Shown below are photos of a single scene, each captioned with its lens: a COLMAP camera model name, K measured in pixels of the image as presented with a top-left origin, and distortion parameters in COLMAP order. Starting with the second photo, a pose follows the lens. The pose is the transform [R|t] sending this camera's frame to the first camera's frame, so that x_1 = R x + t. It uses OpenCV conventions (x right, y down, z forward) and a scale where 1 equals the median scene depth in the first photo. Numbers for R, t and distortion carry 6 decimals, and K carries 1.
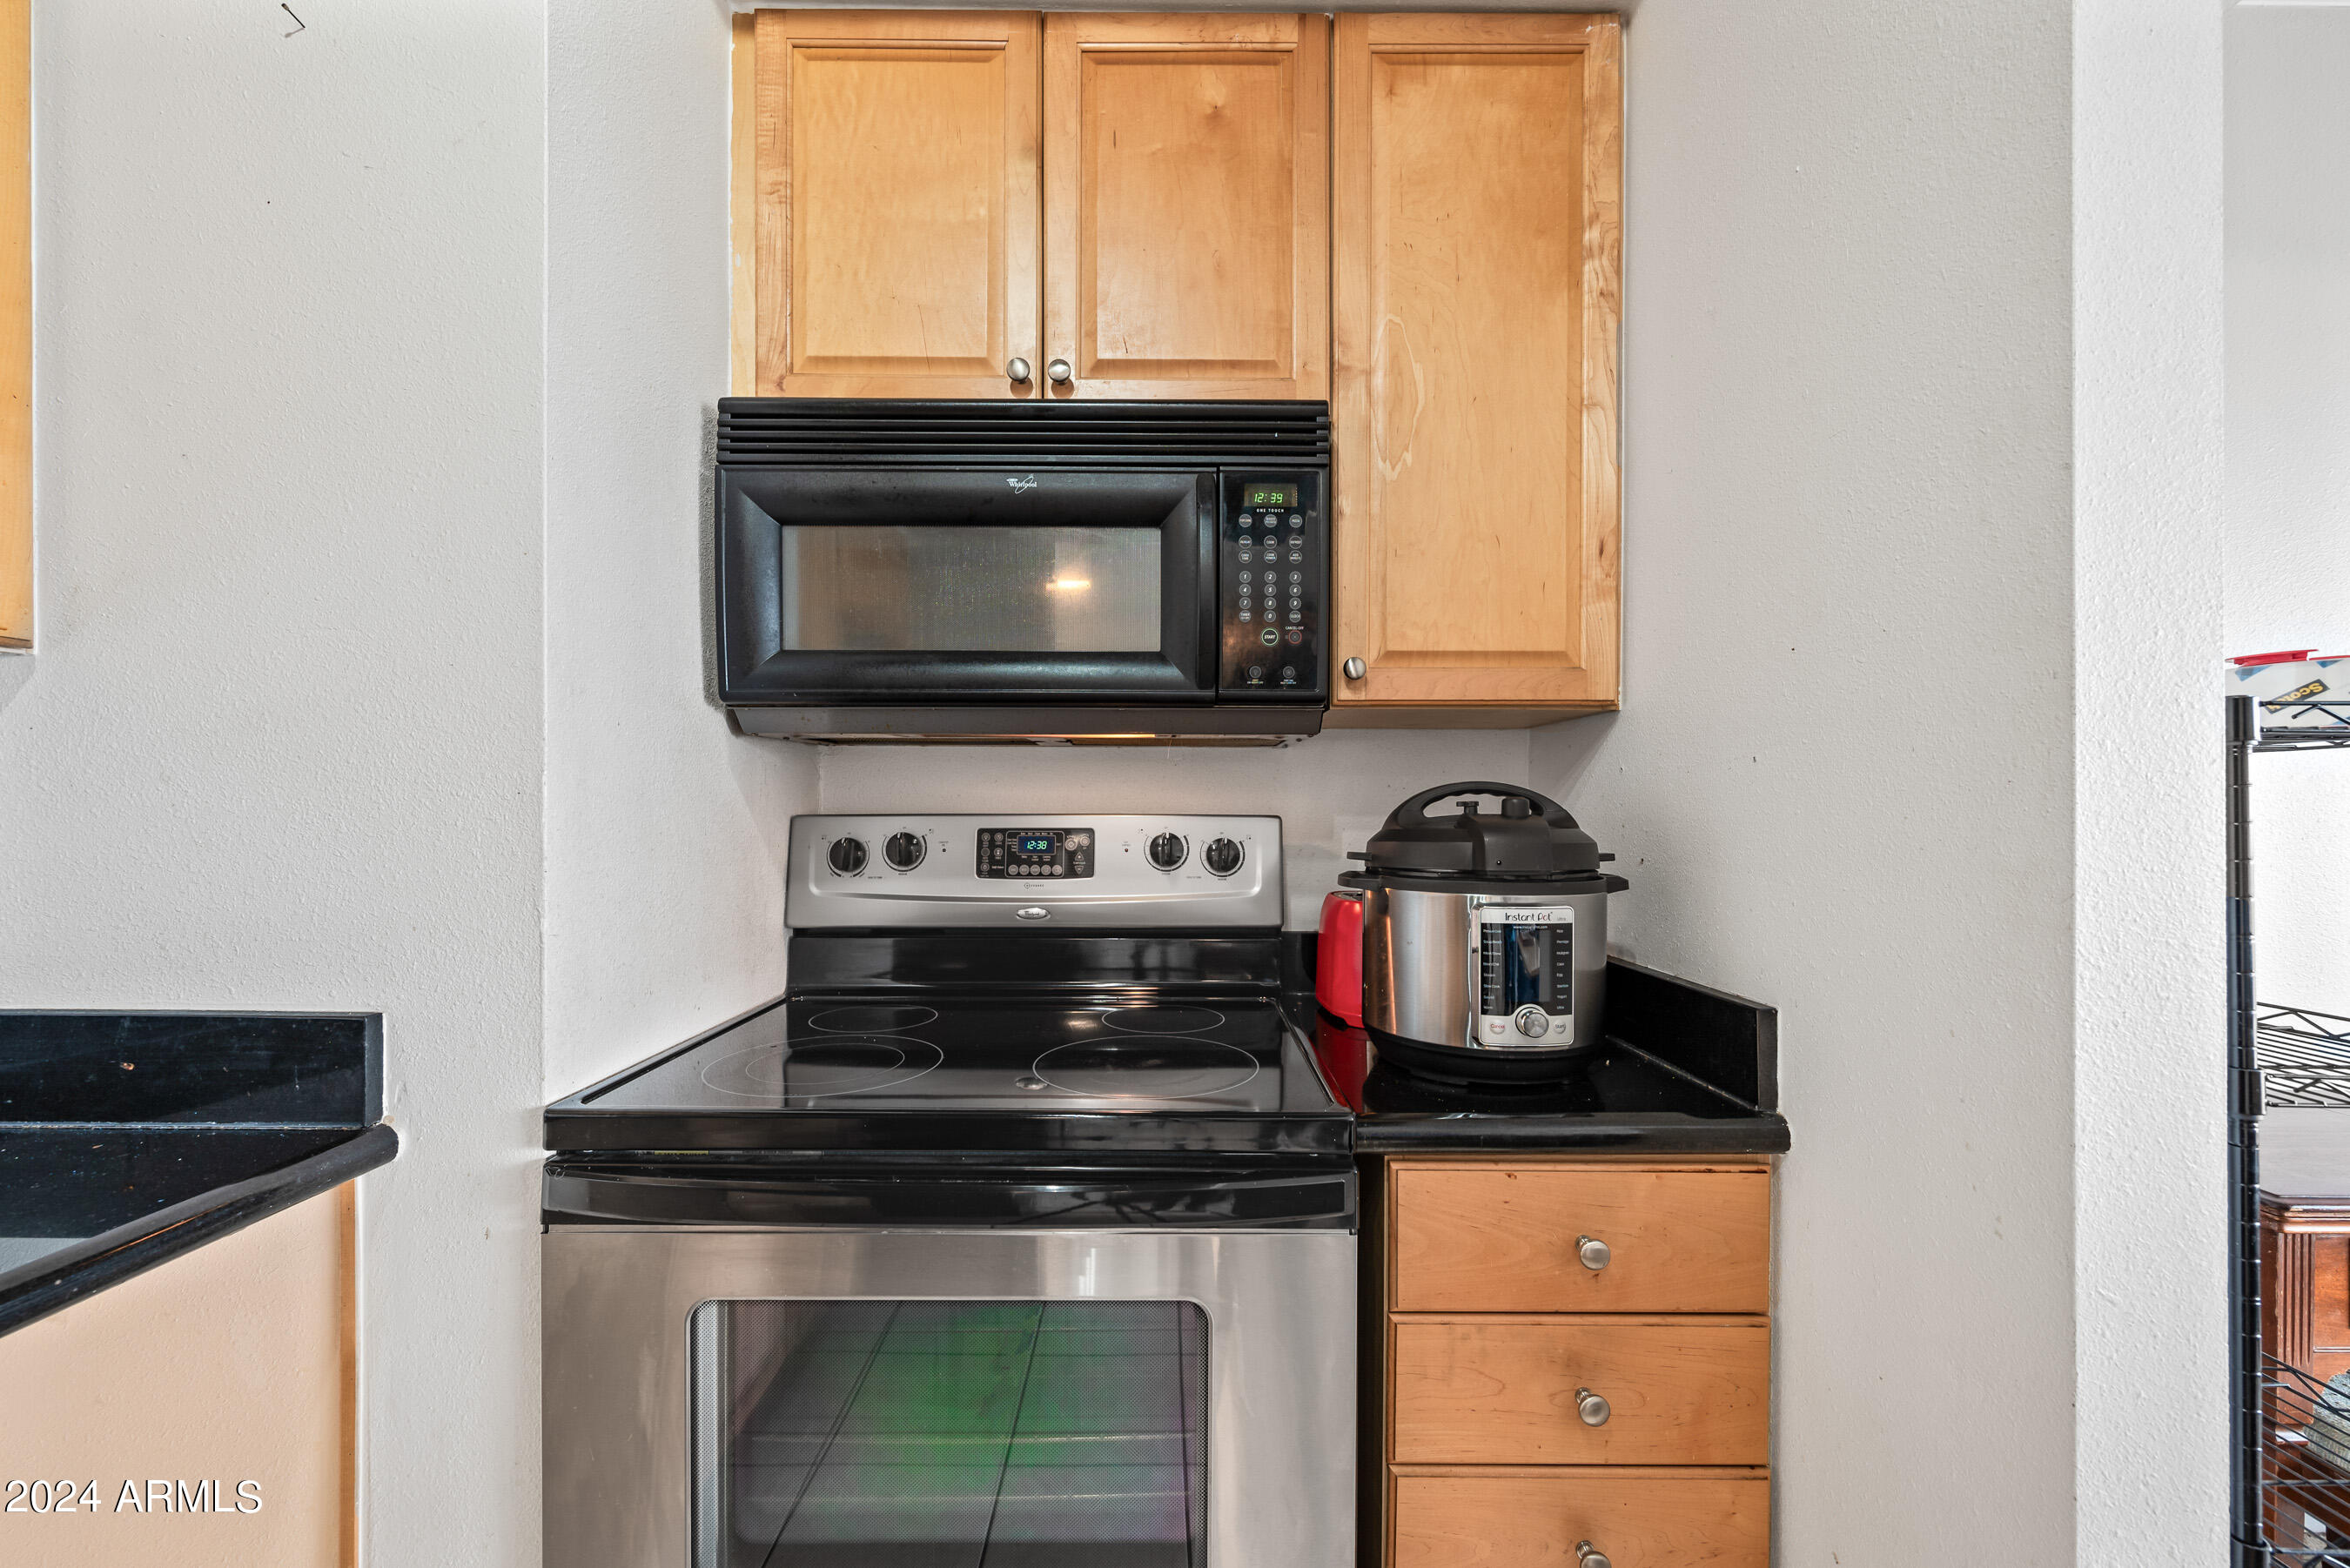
lens RADIAL K [[932.8, 0, 1172.2], [0, 932.8, 812.9], [0, 0, 1]] dist [0.000705, -0.000672]
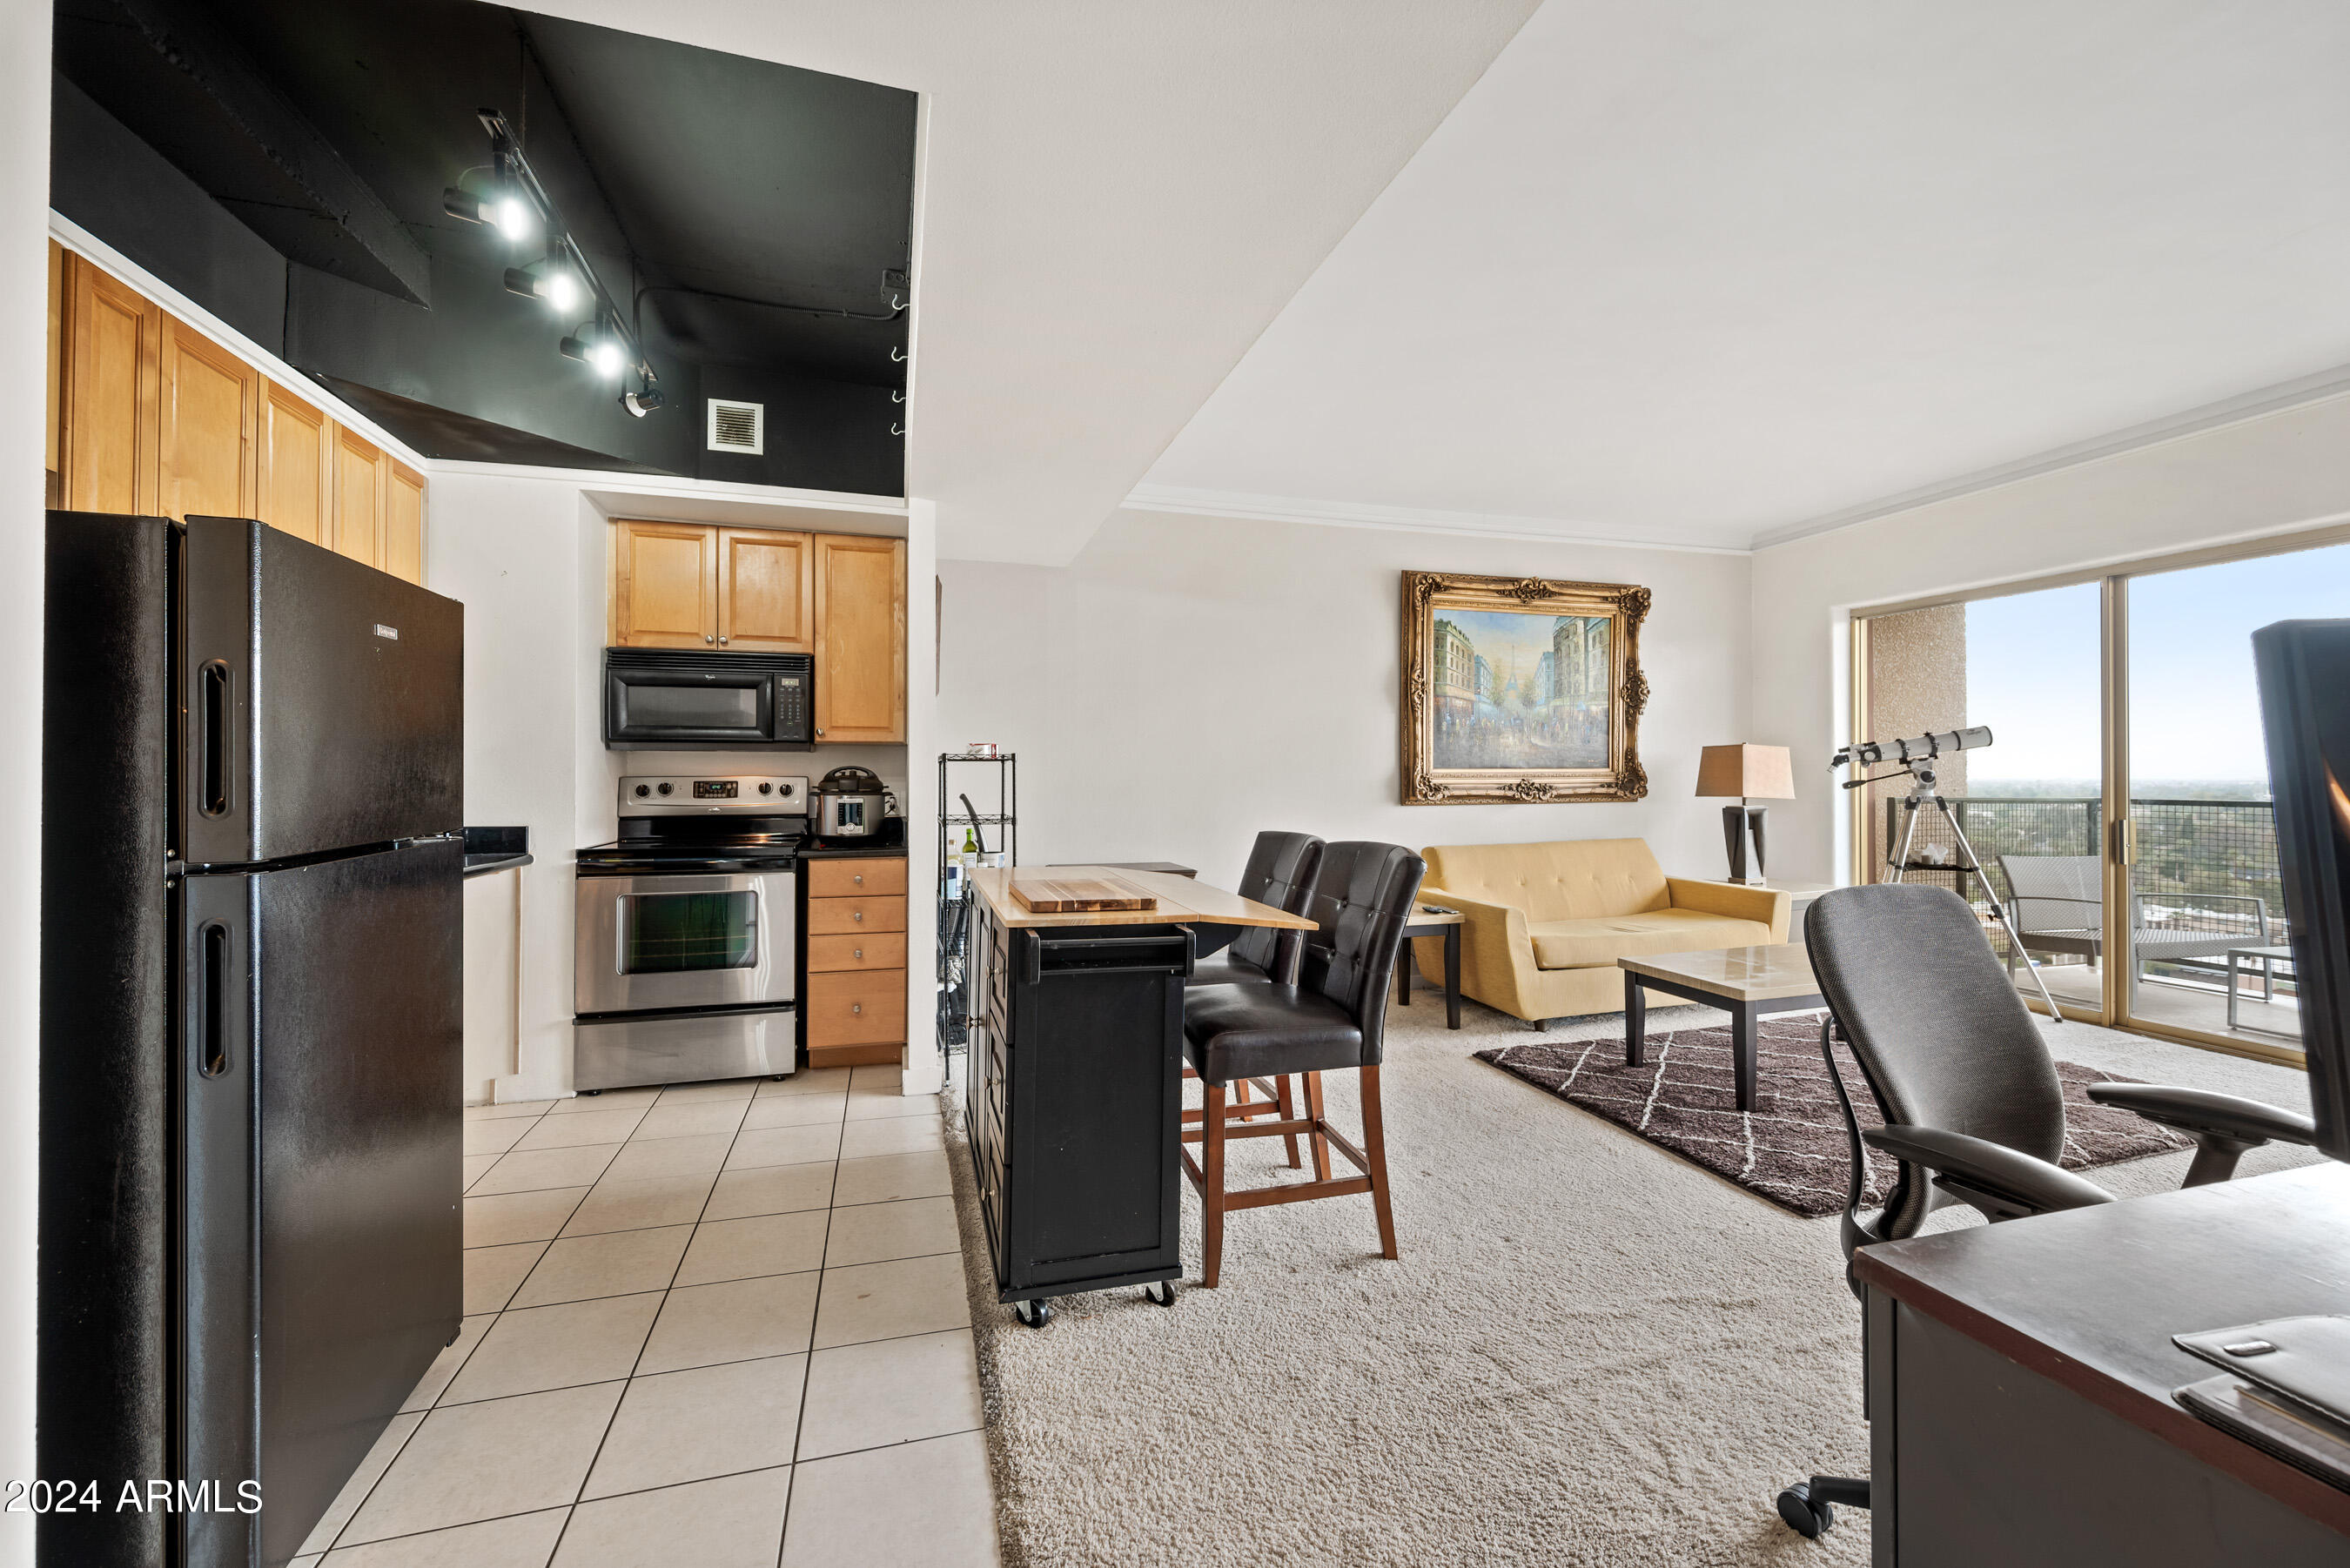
lens RADIAL K [[932.8, 0, 1168.3], [0, 932.8, 761.2], [0, 0, 1]] dist [0.000705, -0.000672]
pose [[0.959244, 0.000559, 0.282577, 0.443204], [0.005835, 0.999746, -0.021787, 0.030942], [-0.282517, 0.022548, 0.958997, -2.517790]]
